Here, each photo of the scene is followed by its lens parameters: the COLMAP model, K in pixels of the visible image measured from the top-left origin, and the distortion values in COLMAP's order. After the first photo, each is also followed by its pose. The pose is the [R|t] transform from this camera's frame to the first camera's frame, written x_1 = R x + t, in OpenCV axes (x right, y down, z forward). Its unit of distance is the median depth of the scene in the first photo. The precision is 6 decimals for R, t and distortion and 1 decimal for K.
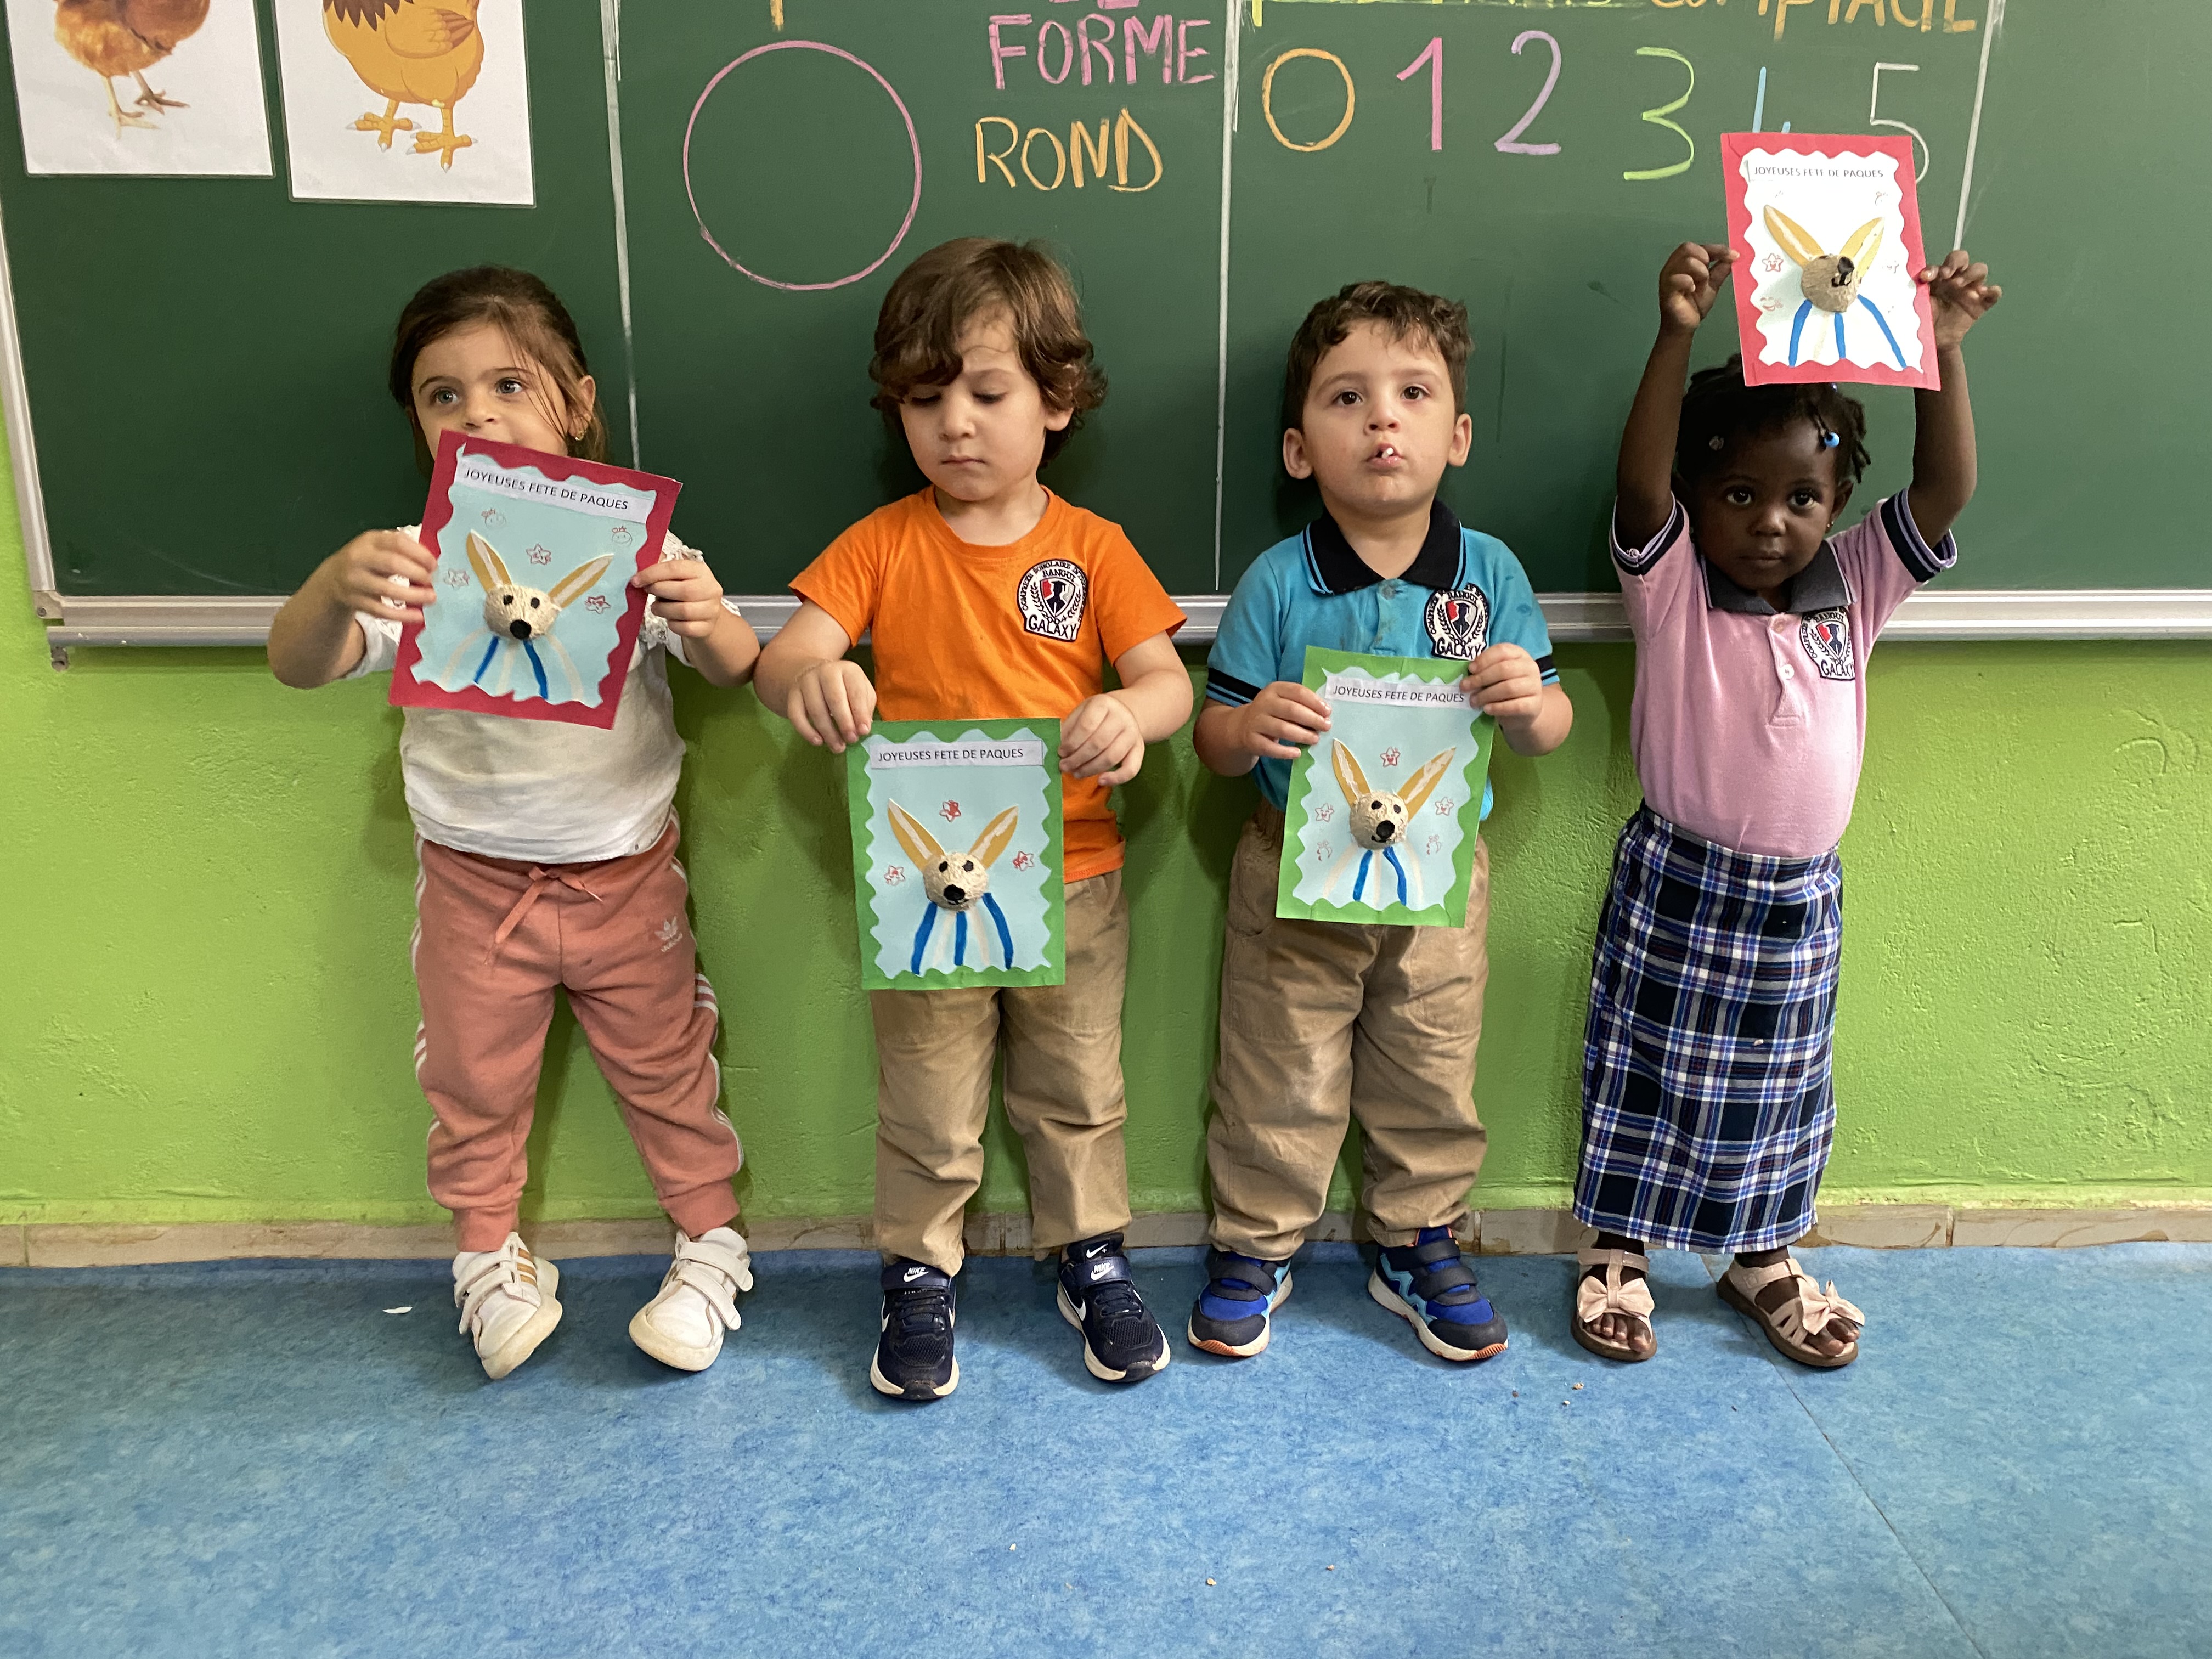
lens RADIAL K [[1708.7, 0, 1106.1], [0, 1708.7, 741.3], [0, 0, 1]] dist [0.002176, 0.009409]
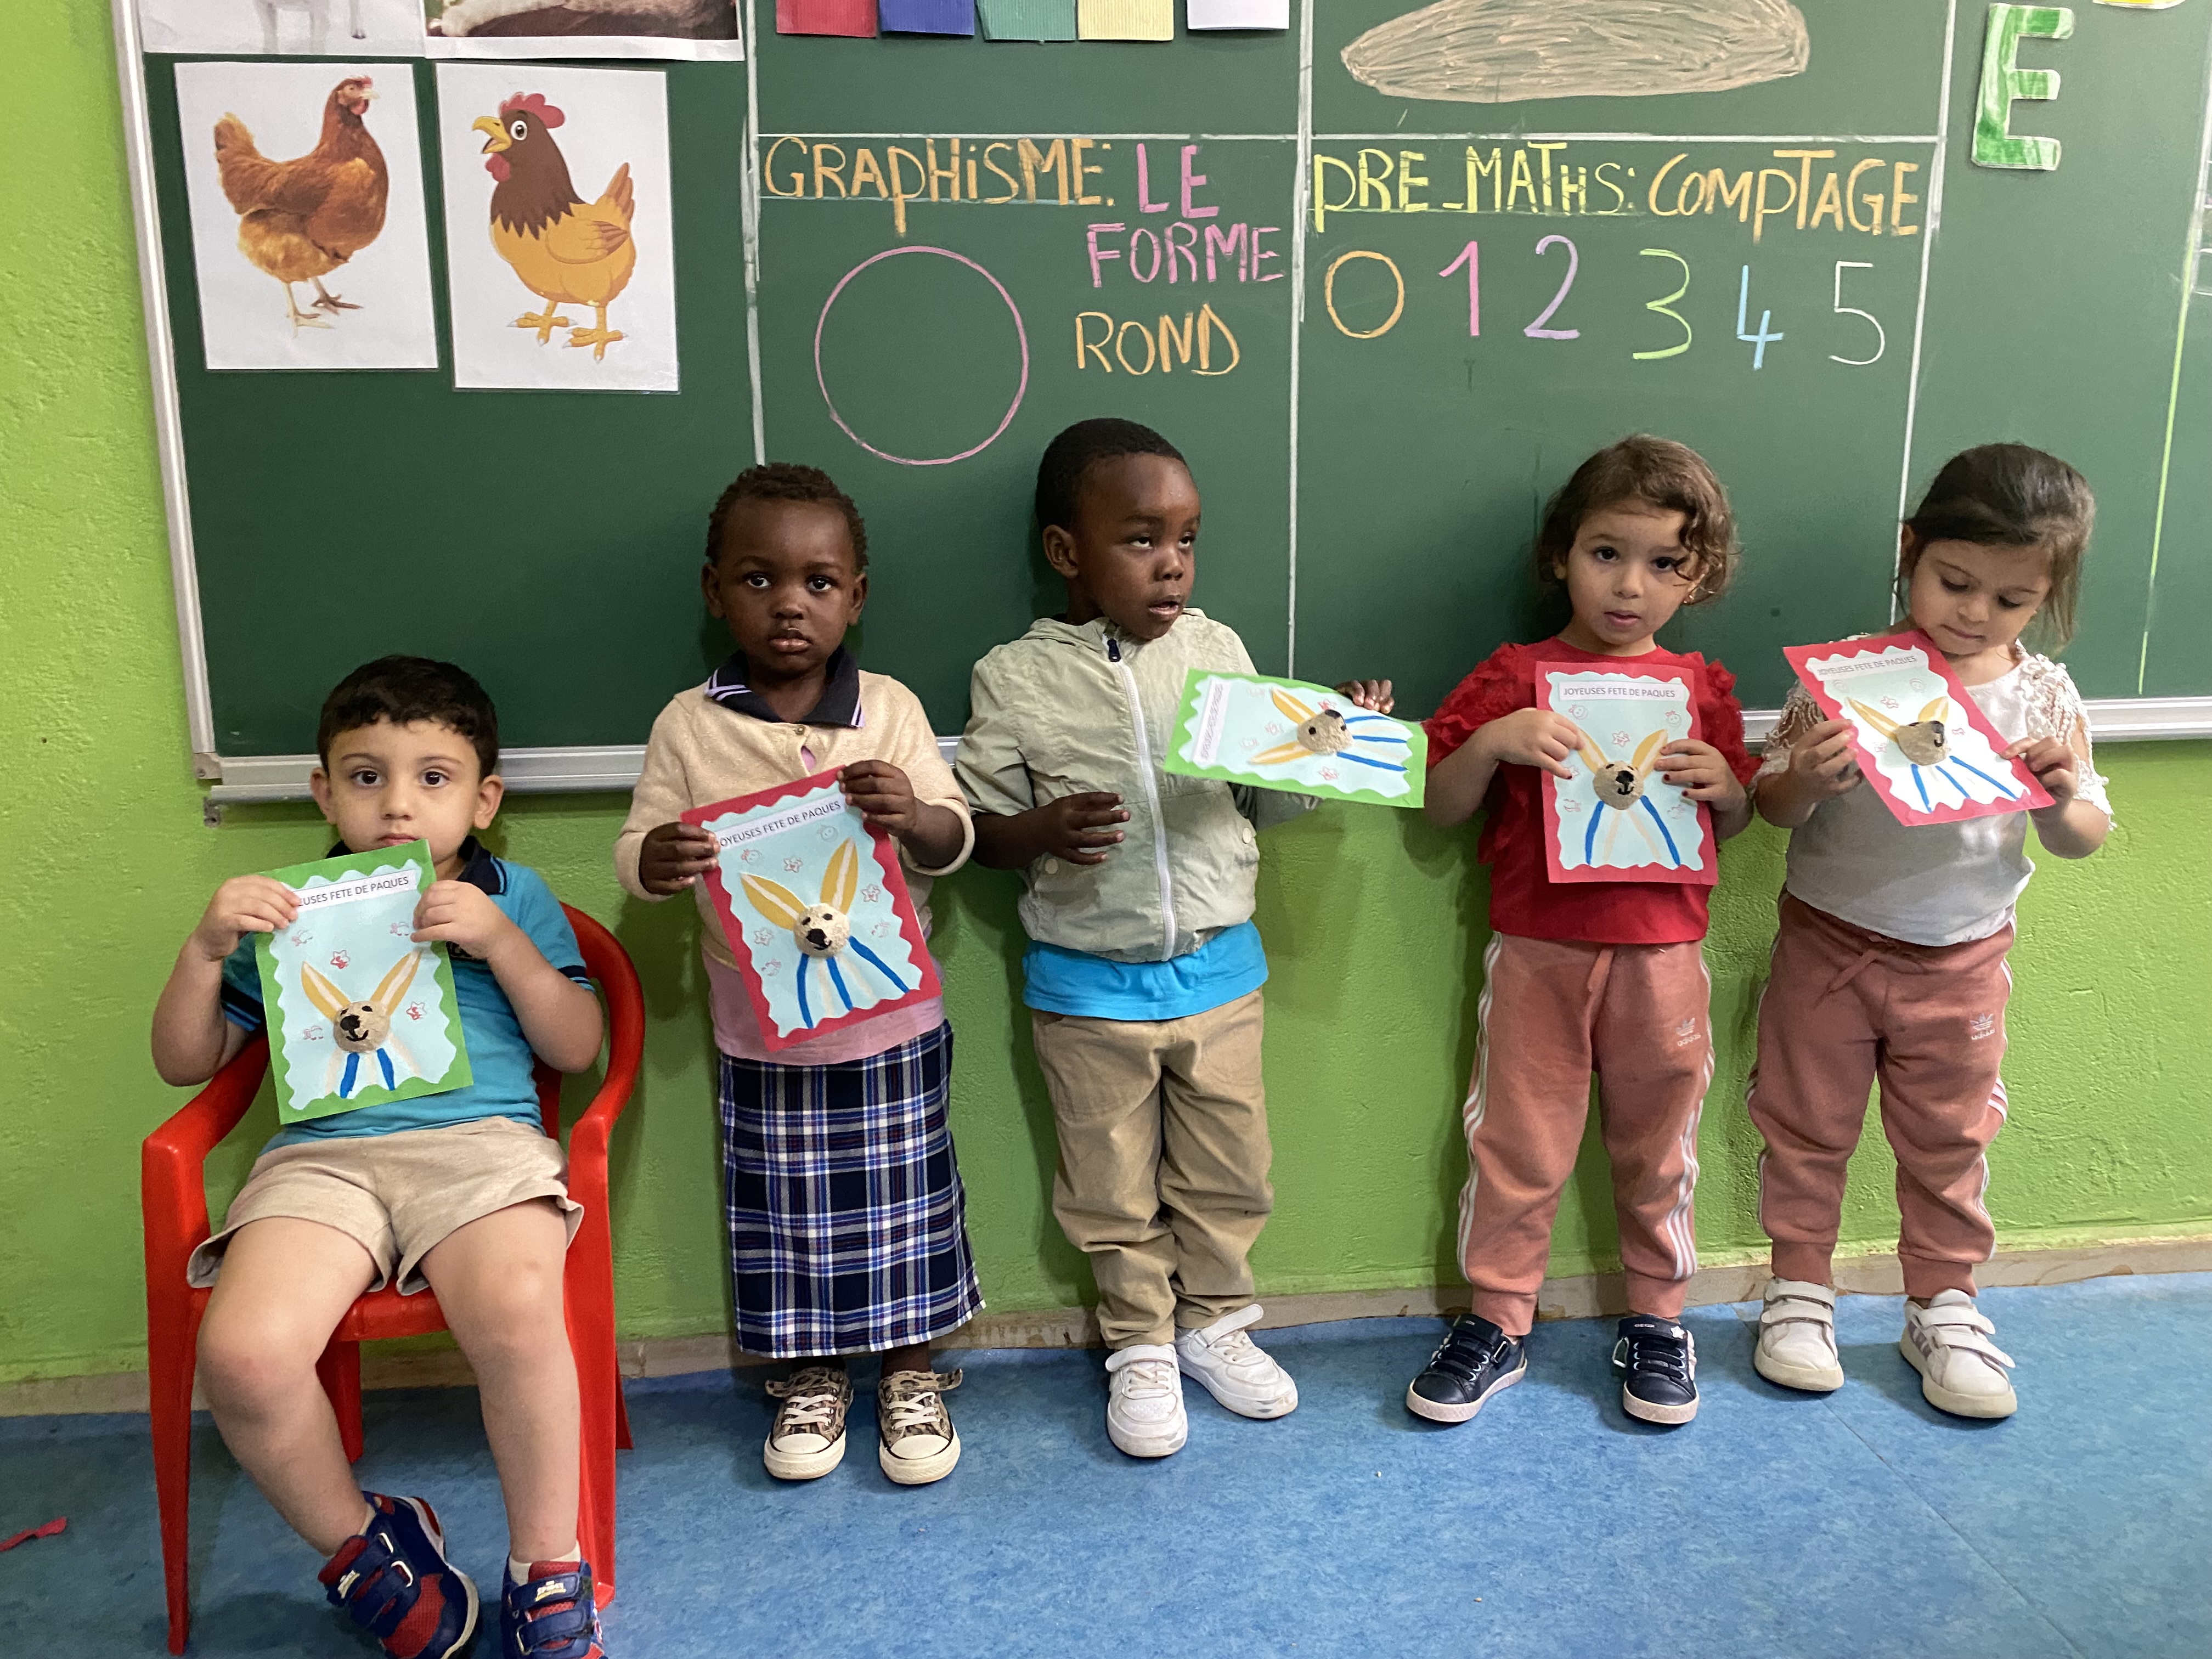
lens RADIAL K [[1702.4, 0, 1093.9], [0, 1702.4, 758.4], [0, 0, 1]] dist [0.006355, 0.001361]
pose [[0.996169, -0.028854, 0.082549, -0.171751], [0.034537, 0.997069, -0.068271, 0.007330], [-0.080337, 0.070860, 0.994246, -0.103585]]
